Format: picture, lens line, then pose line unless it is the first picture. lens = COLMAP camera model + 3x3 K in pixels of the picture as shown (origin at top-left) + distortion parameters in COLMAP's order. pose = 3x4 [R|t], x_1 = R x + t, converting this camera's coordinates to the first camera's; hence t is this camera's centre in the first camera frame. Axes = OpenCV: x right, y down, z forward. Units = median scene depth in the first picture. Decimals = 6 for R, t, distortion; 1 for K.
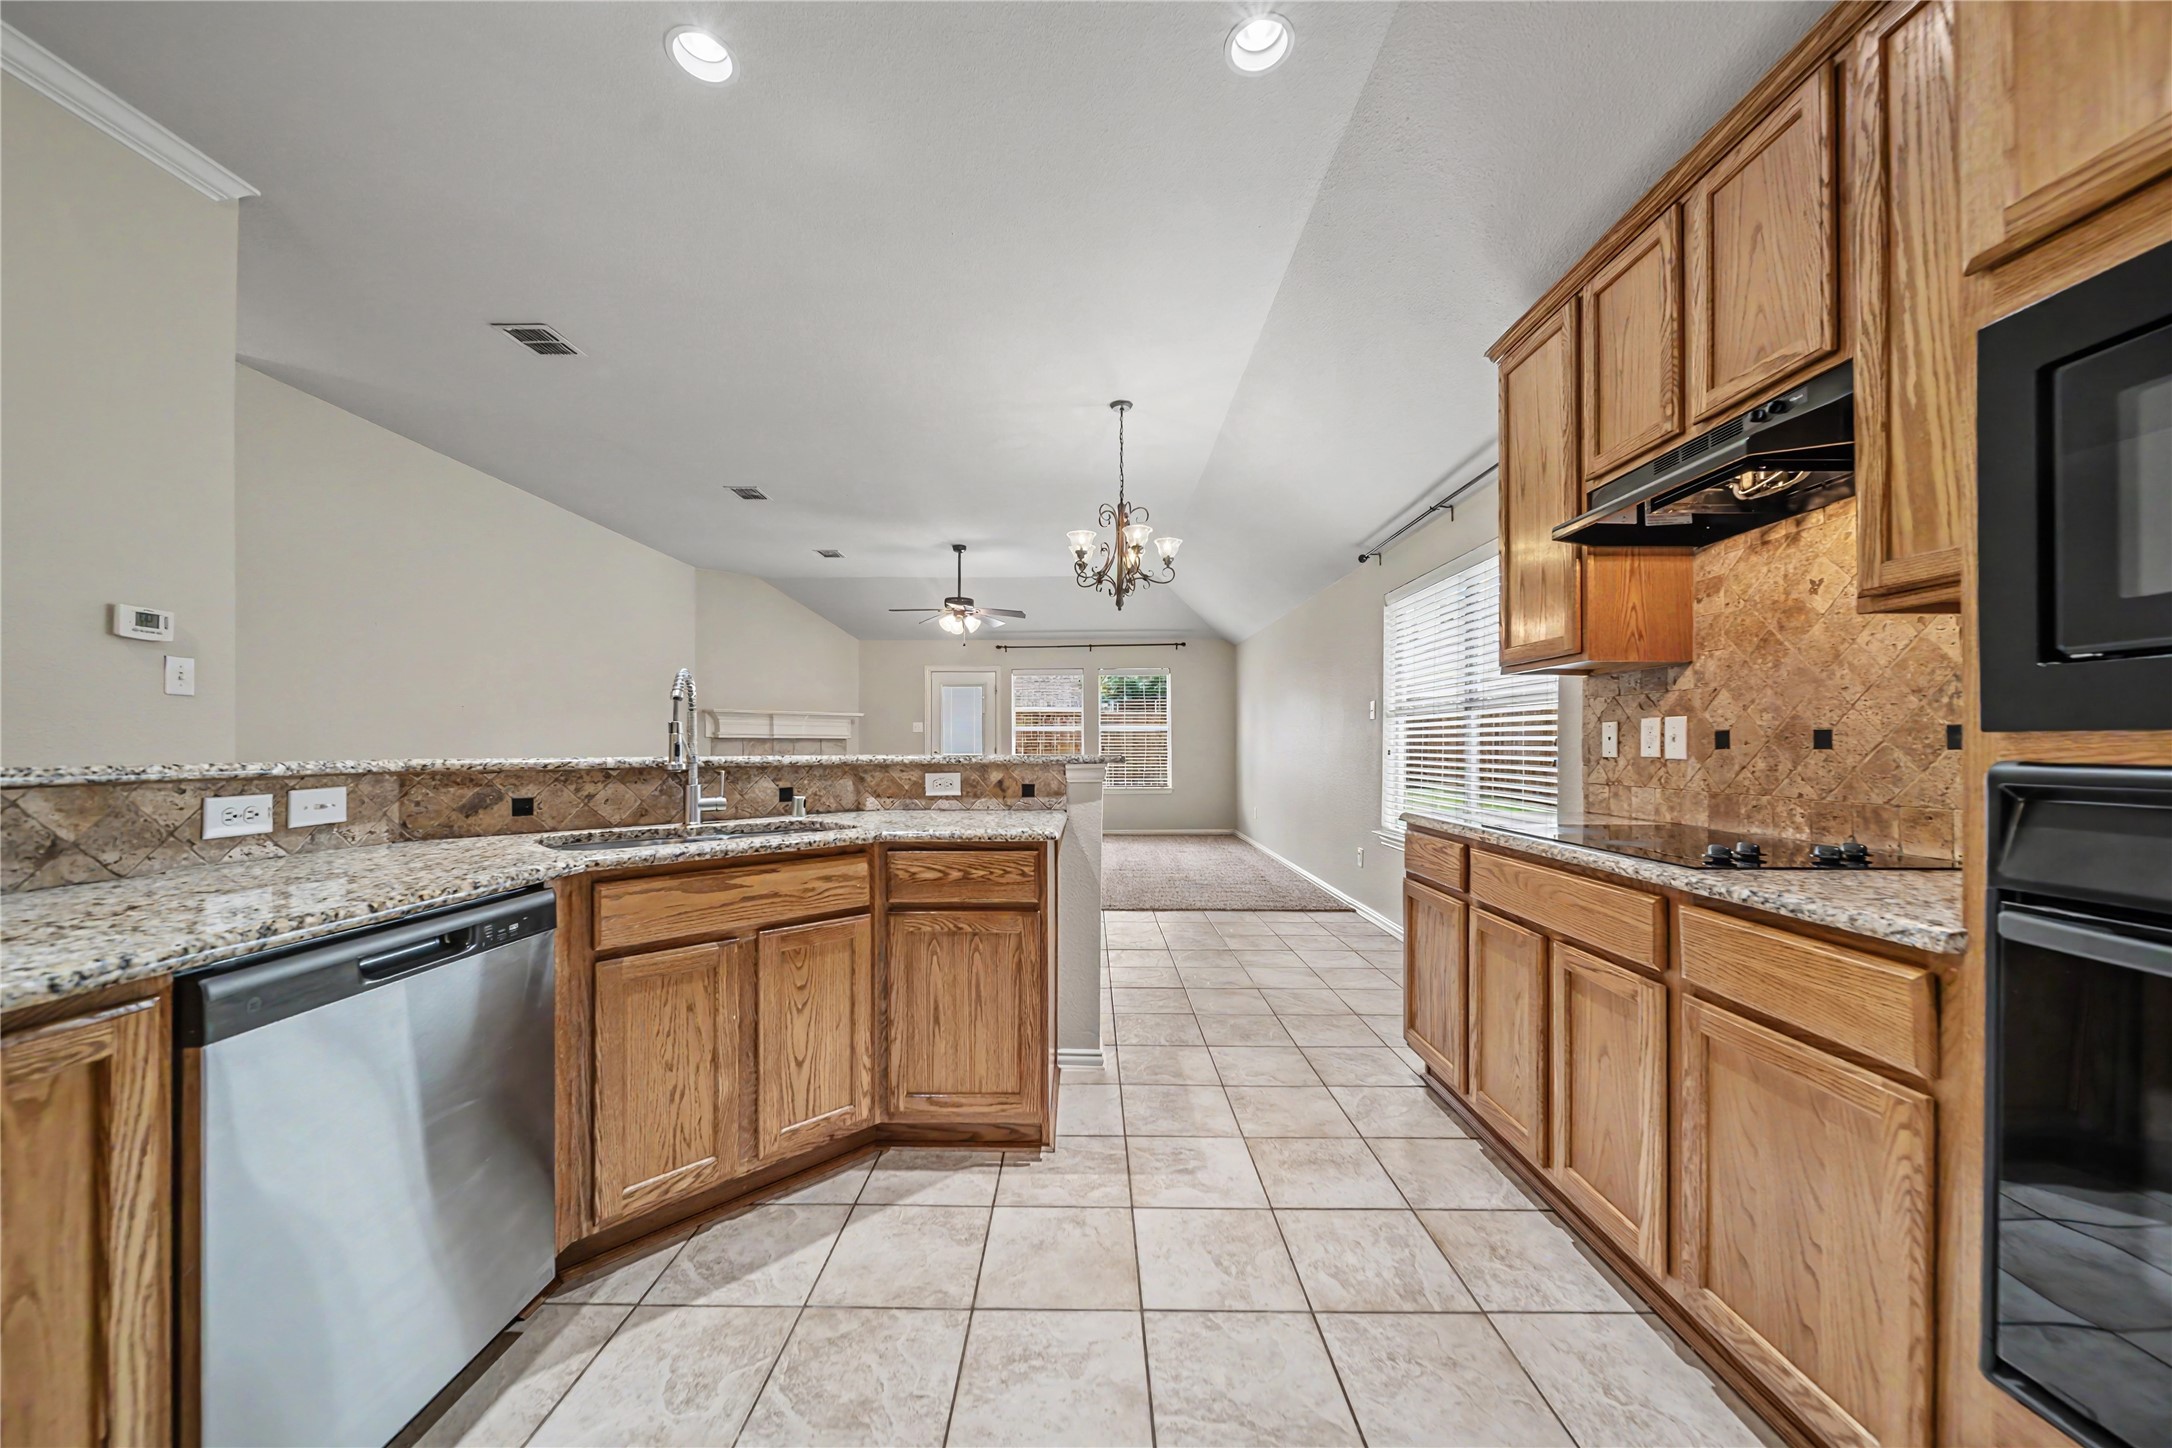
lens RADIAL K [[769.9, 0, 1079.3], [0, 769.9, 739.4], [0, 0, 1]] dist [-0.000143, -0.000240]
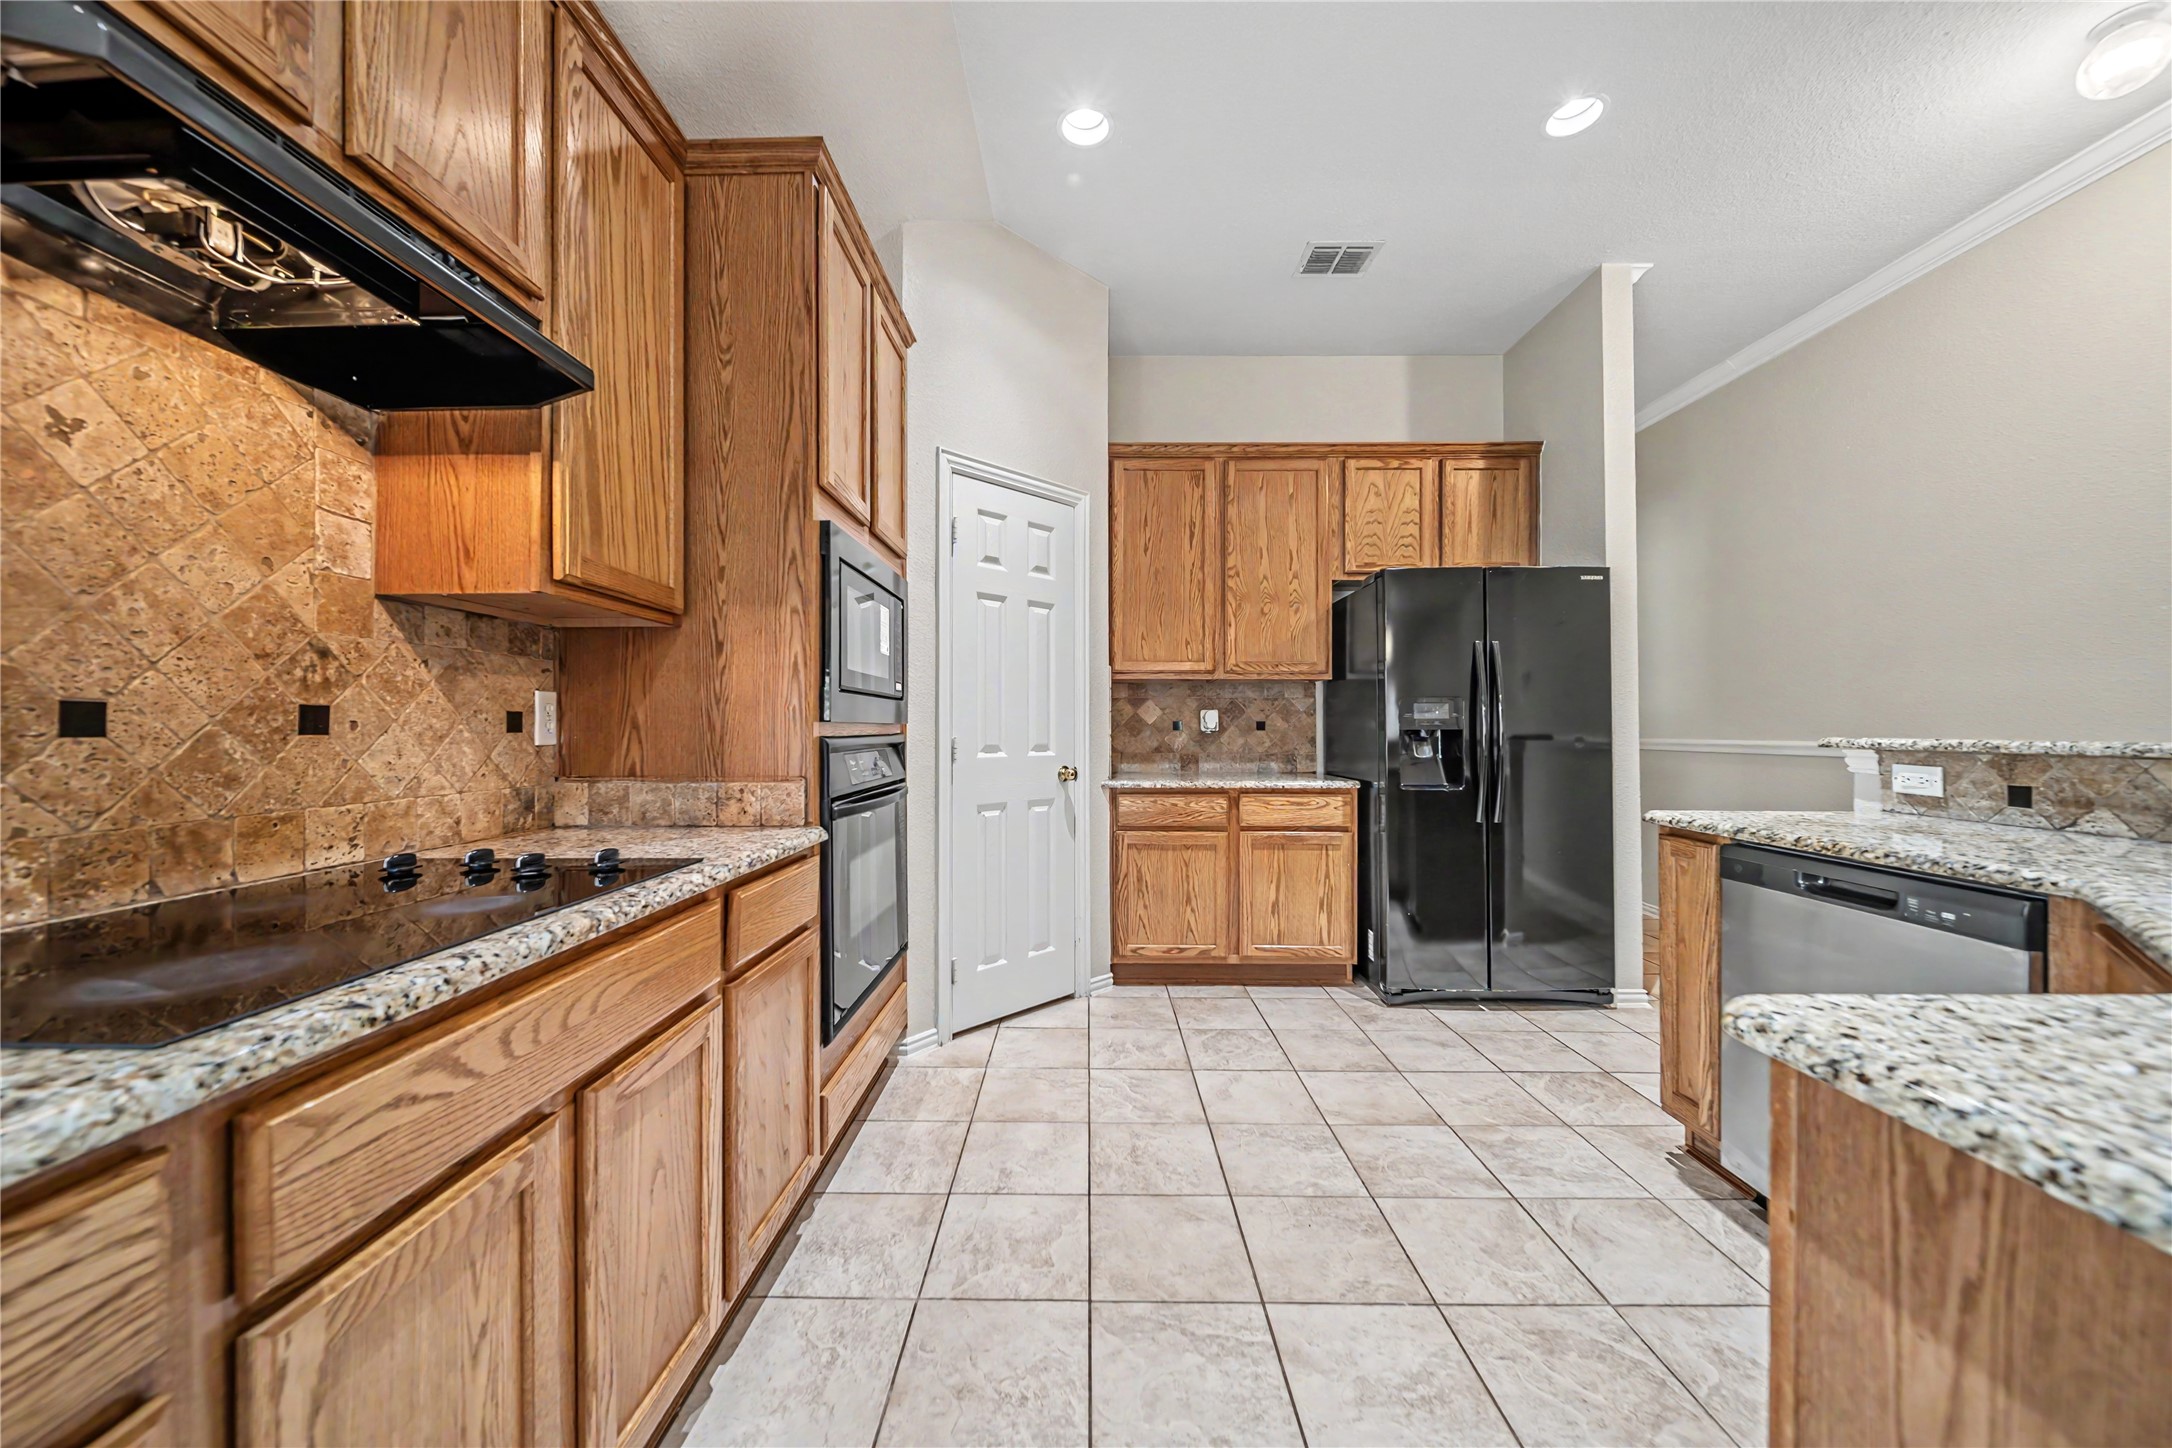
lens RADIAL K [[769.9, 0, 1068.0], [0, 769.9, 722.7], [0, 0, 1]] dist [-0.000143, -0.000240]
pose [[-0.999998, 0.001737, -0.000266, 0.273204], [0.001740, 0.999910, -0.013316, 0.010360], [0.000243, -0.013317, -0.999911, 1.499862]]
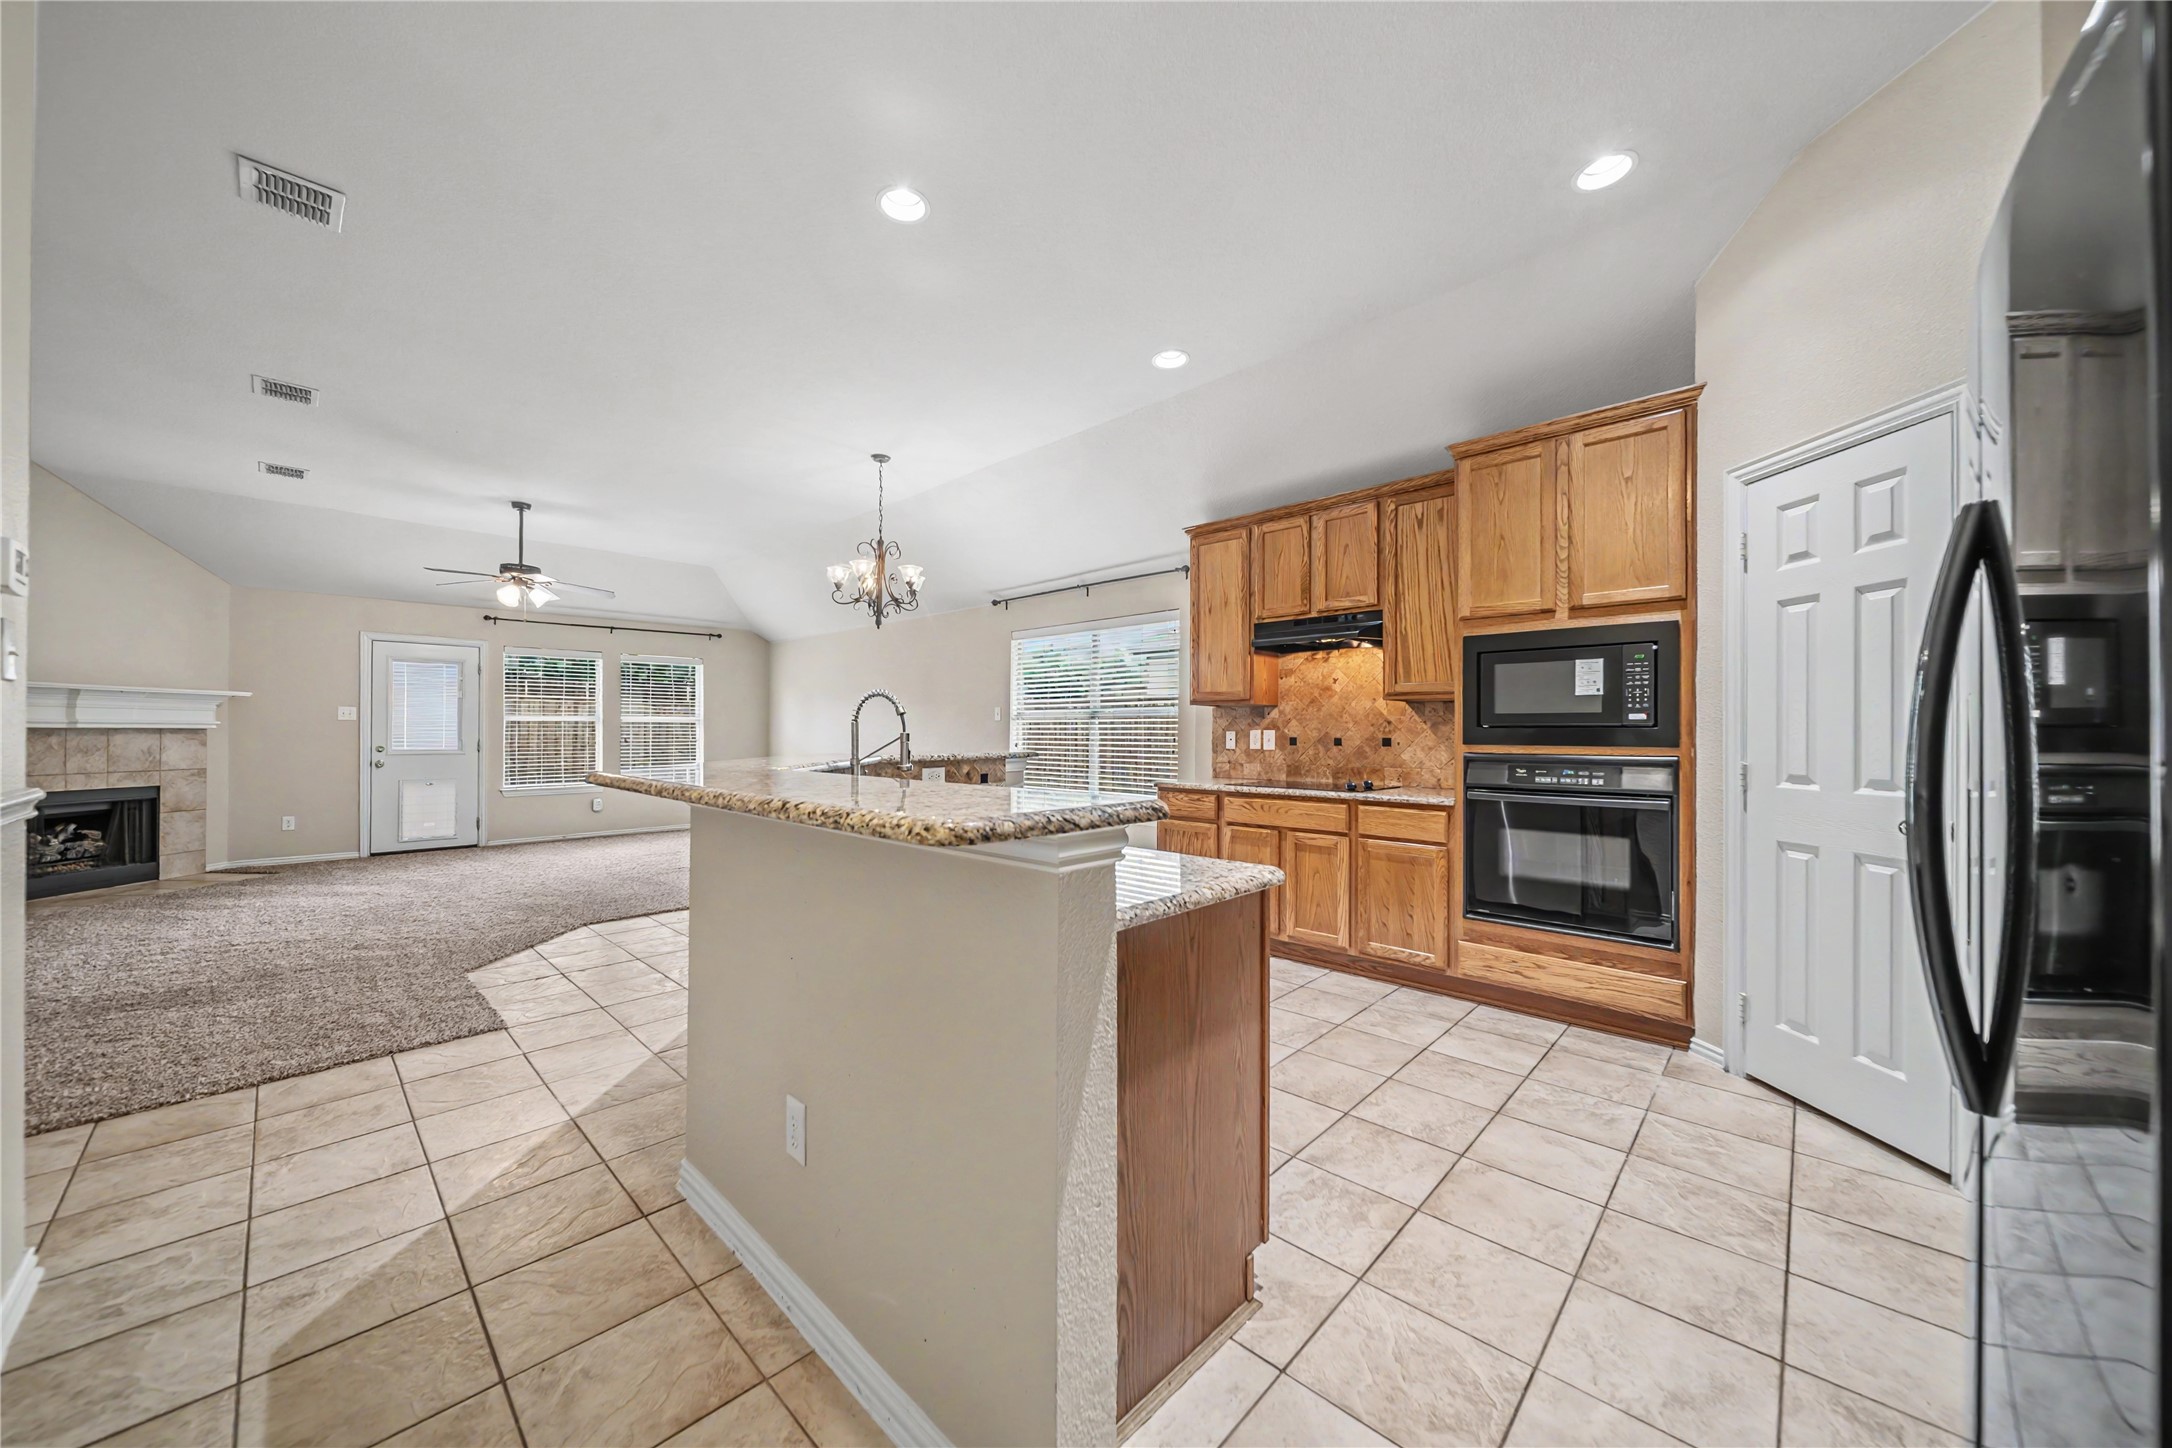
lens RADIAL K [[769.9, 0, 1070.1], [0, 769.9, 727.9], [0, 0, 1]] dist [-0.000143, -0.000240]
pose [[0.687289, 0.006327, 0.726356, -1.428346], [-0.008064, 0.999967, -0.001080, -0.035944], [-0.726339, -0.005115, 0.687317, -0.091227]]
